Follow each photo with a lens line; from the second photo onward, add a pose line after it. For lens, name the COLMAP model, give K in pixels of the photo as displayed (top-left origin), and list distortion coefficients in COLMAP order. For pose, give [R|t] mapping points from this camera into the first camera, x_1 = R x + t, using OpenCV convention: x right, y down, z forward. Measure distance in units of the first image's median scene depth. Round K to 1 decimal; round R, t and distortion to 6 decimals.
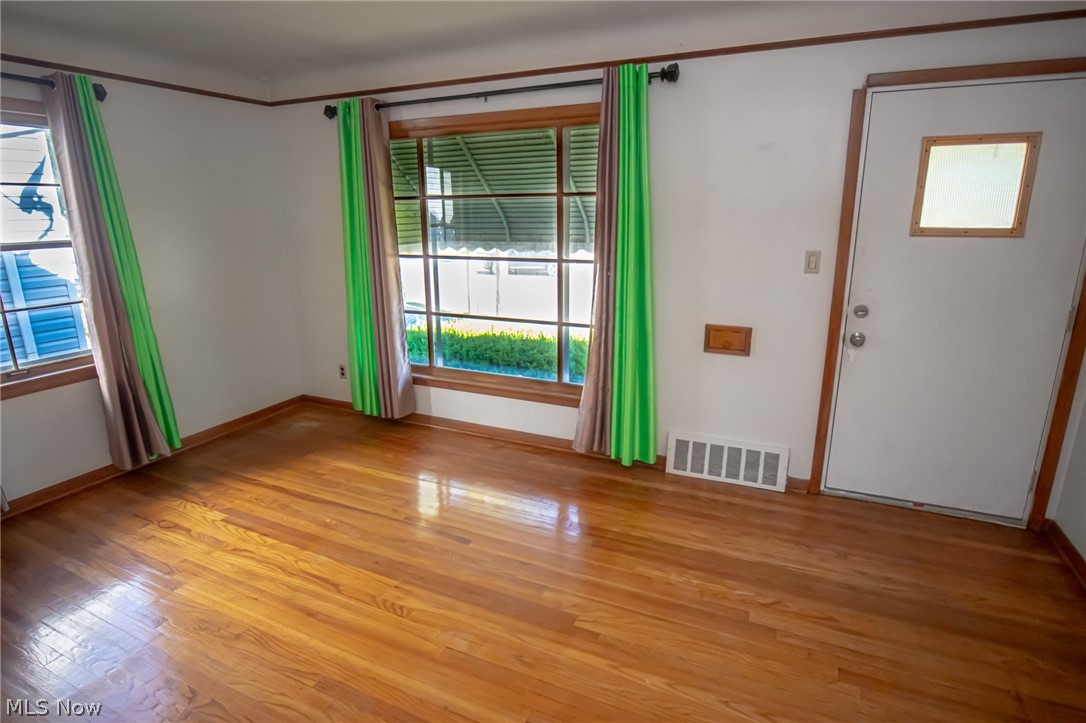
lens RADIAL K [[575.8, 0, 543.2], [0, 575.8, 358.9], [0, 0, 1]] dist [-0.018220, 0.000363]
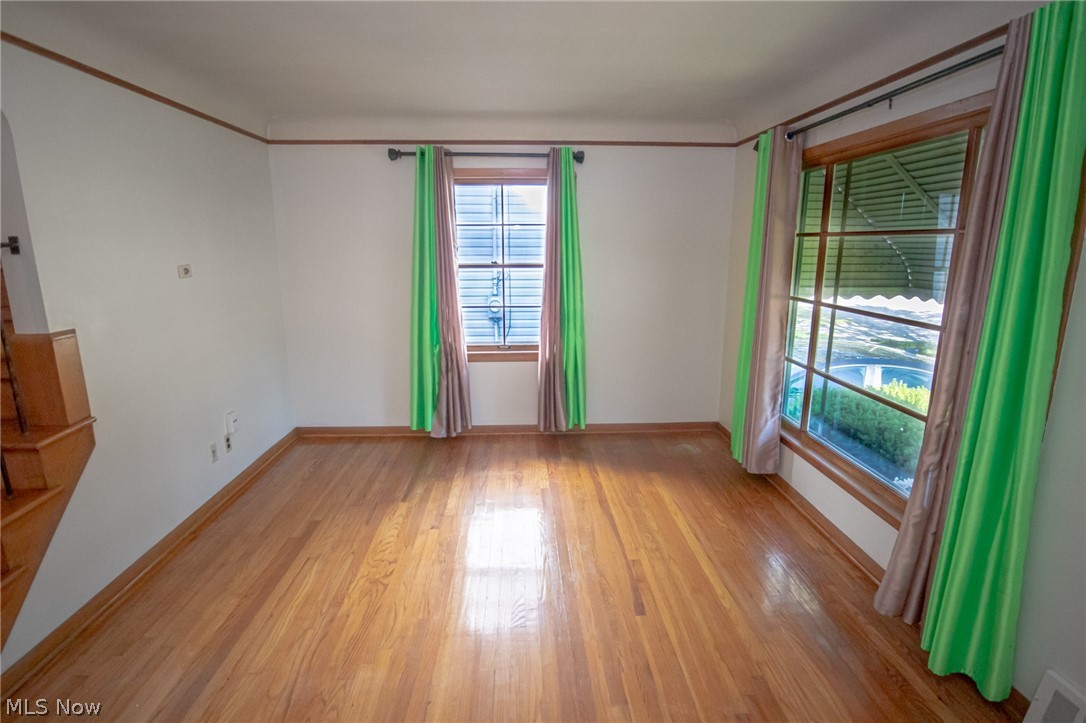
lens RADIAL K [[559.4, 0, 543.6], [0, 559.4, 365.5], [0, 0, 1]] dist [-0.037193, 0.001495]
pose [[0.463399, 0.199961, -0.863294, 0.364982], [-0.227218, 0.968450, 0.102352, -0.088192], [0.856524, 0.148726, 0.494214, 0.291071]]
